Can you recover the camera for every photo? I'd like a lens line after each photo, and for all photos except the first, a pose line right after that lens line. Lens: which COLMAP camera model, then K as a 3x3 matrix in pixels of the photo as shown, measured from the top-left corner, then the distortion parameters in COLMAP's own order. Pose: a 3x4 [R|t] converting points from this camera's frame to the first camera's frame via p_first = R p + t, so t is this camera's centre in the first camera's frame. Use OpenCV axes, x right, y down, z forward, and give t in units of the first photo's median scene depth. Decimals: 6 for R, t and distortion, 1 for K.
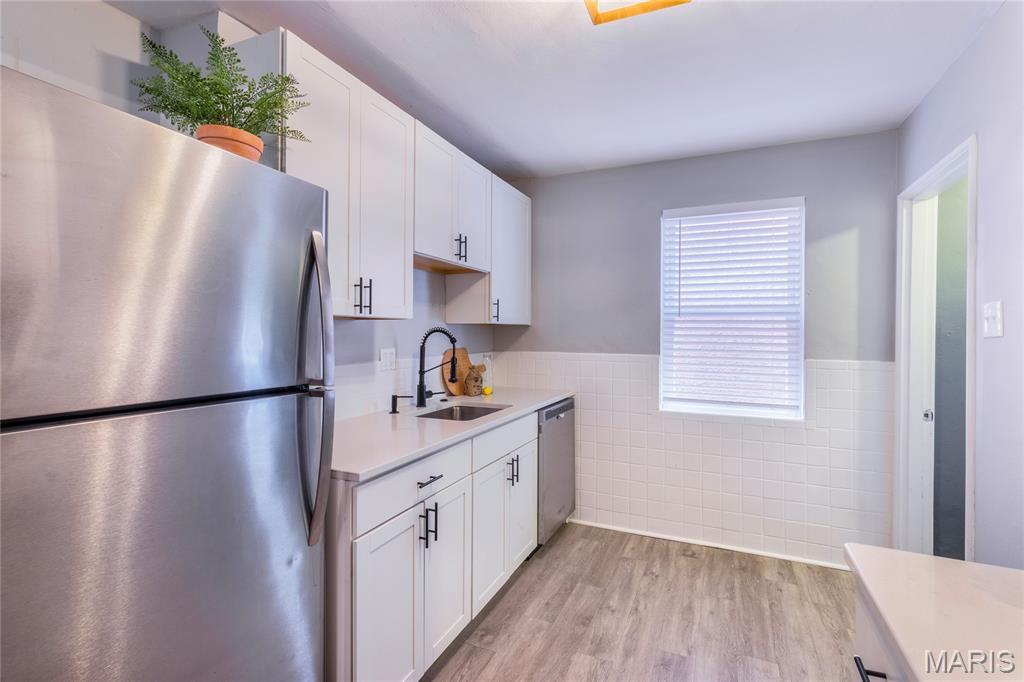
lens RADIAL K [[467.0, 0, 510.8], [0, 467.0, 338.4], [0, 0, 1]] dist [0.012092, -0.000097]
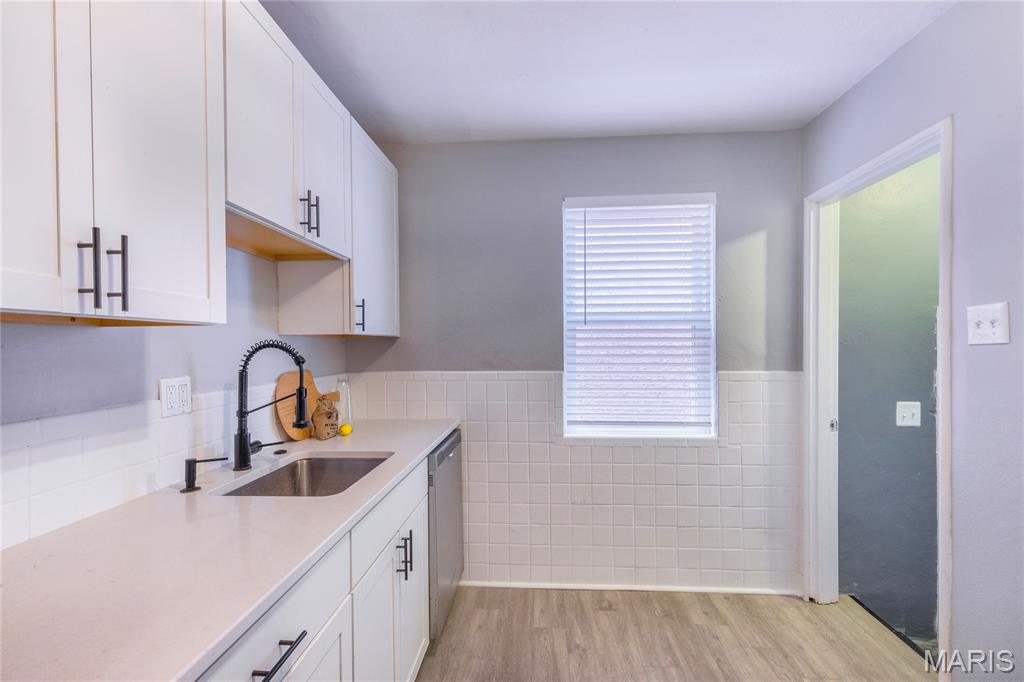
lens RADIAL K [[456.7, 0, 504.6], [0, 456.7, 352.7], [0, 0, 1]] dist [0.011505, -0.000070]
pose [[0.936330, -0.019237, 0.350593, -0.075140], [0.018508, 0.999814, 0.005431, -0.004176], [-0.350632, 0.001404, 0.936512, 0.304241]]
